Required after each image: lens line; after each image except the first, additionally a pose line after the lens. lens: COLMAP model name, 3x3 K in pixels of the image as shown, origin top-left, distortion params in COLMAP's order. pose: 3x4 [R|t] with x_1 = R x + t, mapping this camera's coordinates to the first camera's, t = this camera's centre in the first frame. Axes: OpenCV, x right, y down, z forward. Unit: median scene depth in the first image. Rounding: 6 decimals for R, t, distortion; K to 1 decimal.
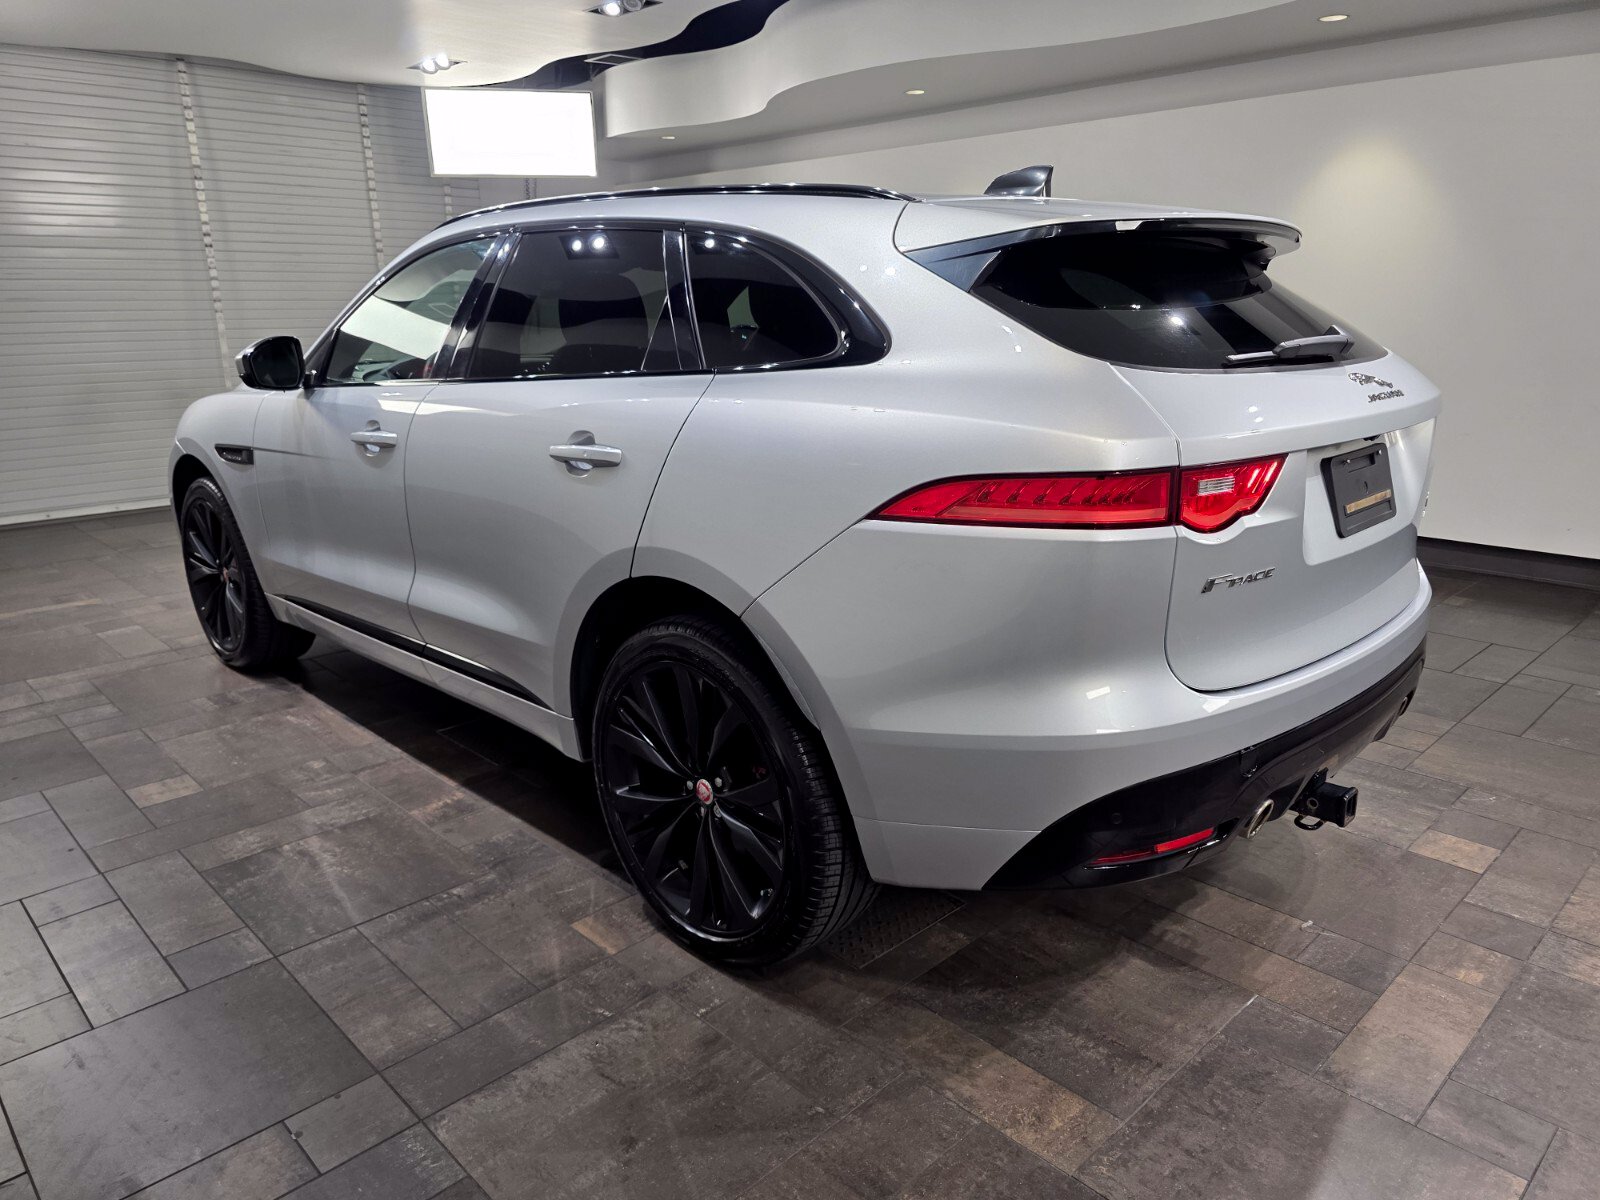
lens RADIAL K [[1102.4, 0, 806.4], [0, 1102.4, 601.0], [0, 0, 1]] dist [-0.003829, -0.010193]
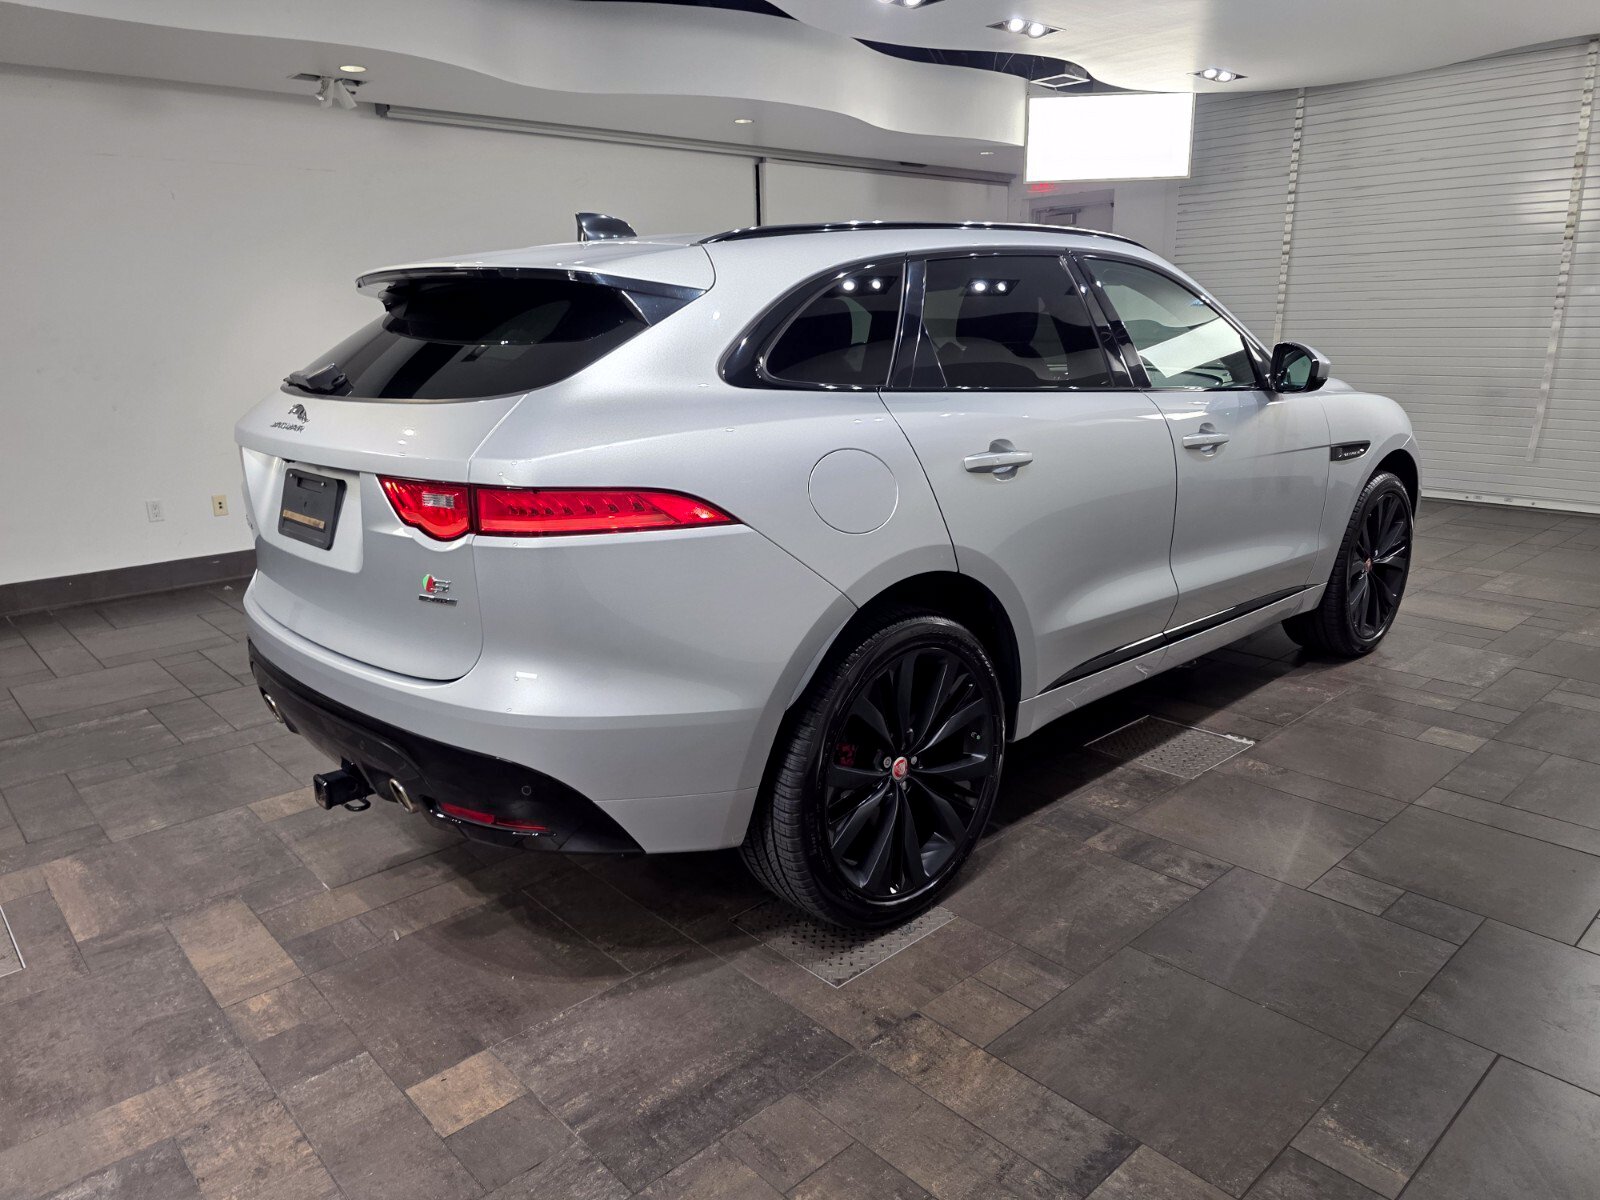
lens RADIAL K [[1102.4, 0, 806.4], [0, 1102.4, 601.0], [0, 0, 1]] dist [-0.003829, -0.010193]
pose [[-0.028074, 0.263654, -0.964209, 1.449595], [-0.246934, 0.932864, 0.262274, -0.392999], [0.968625, 0.245459, 0.038916, 1.335235]]
